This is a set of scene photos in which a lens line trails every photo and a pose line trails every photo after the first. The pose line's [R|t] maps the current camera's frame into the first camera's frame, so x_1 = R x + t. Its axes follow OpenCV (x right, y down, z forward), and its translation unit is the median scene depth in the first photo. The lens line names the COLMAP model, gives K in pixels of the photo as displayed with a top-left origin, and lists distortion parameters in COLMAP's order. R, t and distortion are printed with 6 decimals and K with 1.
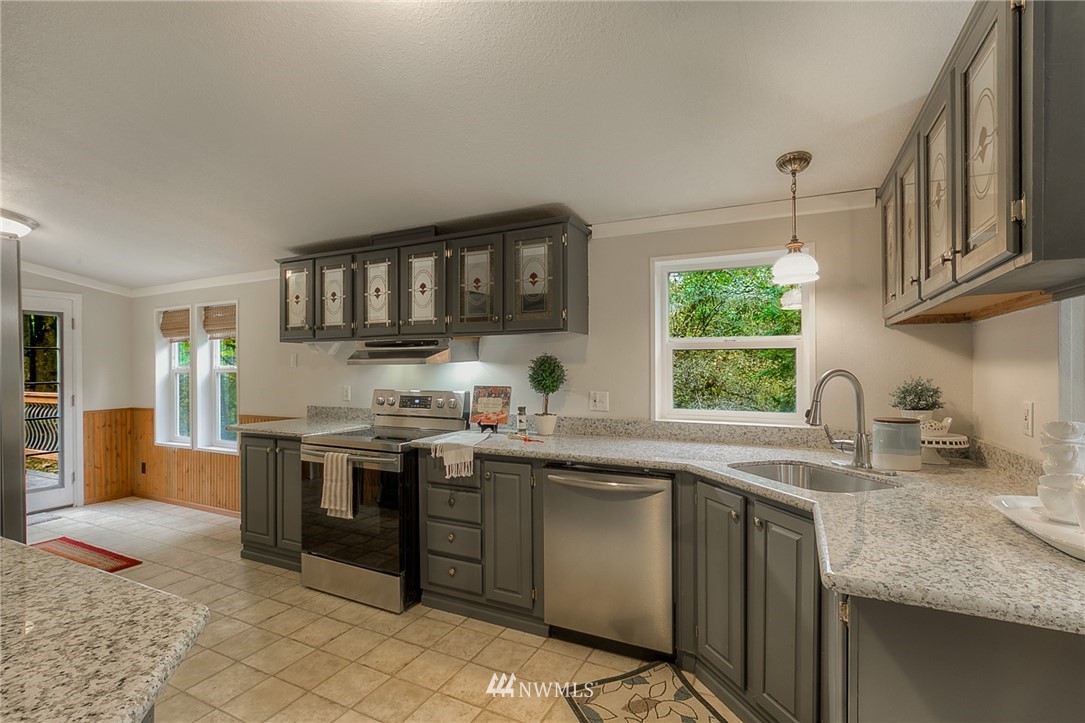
lens RADIAL K [[475.9, 0, 542.5], [0, 475.9, 361.5], [0, 0, 1]] dist [-0.003113, -0.000439]
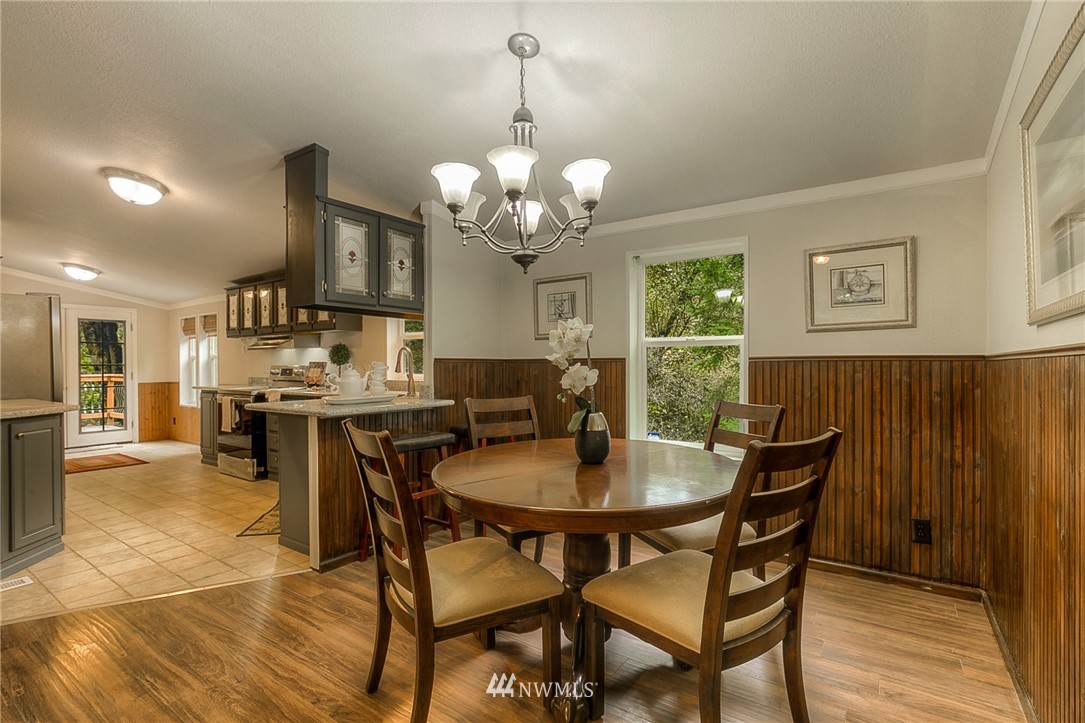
lens RADIAL K [[499.8, 0, 562.4], [0, 499.8, 365.3], [0, 0, 1]] dist [-0.000521, 0.000134]
pose [[0.988391, 0.001366, -0.151925, 0.748118], [0.000088, 0.999954, 0.009569, 0.033551], [0.151931, -0.009472, 0.988346, -0.471022]]
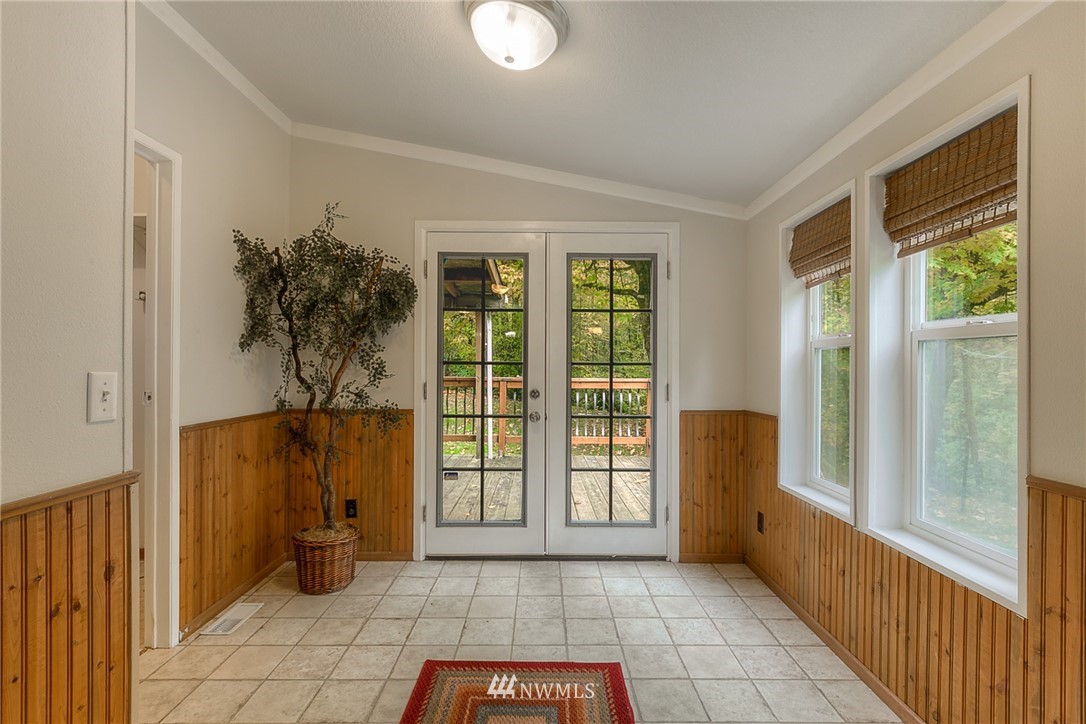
lens RADIAL K [[505.4, 0, 543.0], [0, 505.4, 362.0], [0, 0, 1]] dist [-0.001127, 0.000075]
pose [[0.428652, 0.005127, -0.903455, -0.489735], [-0.007882, 0.999967, 0.001935, 0.045825], [0.903435, 0.006291, 0.428678, 0.606096]]
